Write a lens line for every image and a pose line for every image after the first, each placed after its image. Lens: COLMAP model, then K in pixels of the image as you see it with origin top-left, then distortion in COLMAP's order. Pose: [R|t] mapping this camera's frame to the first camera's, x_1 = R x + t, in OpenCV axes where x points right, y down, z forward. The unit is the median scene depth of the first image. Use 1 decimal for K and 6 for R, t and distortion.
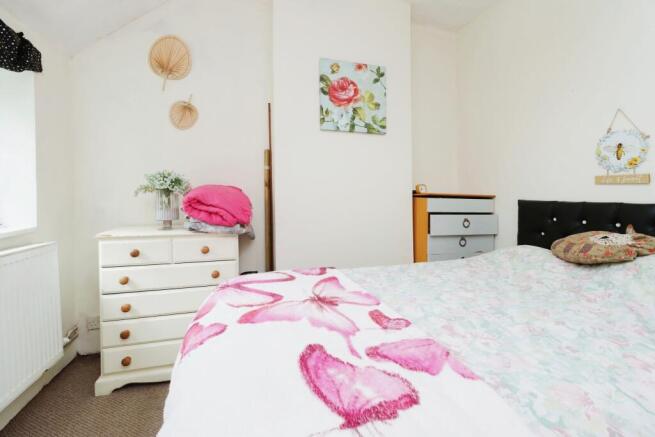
lens RADIAL K [[317.3, 0, 325.8], [0, 317.3, 203.0], [0, 0, 1]] dist [-0.000715, 0.000110]
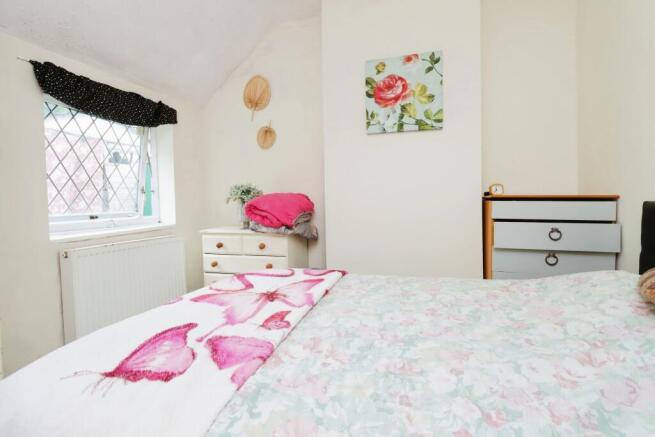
lens RADIAL K [[307.3, 0, 327.5], [0, 307.3, 218.5], [0, 0, 1]] dist [-0.004989, -0.000348]
pose [[0.831550, 0.014913, -0.555250, 0.419806], [0.005136, 0.999390, 0.034532, -0.000808], [0.555426, -0.031567, 0.830967, 0.122647]]
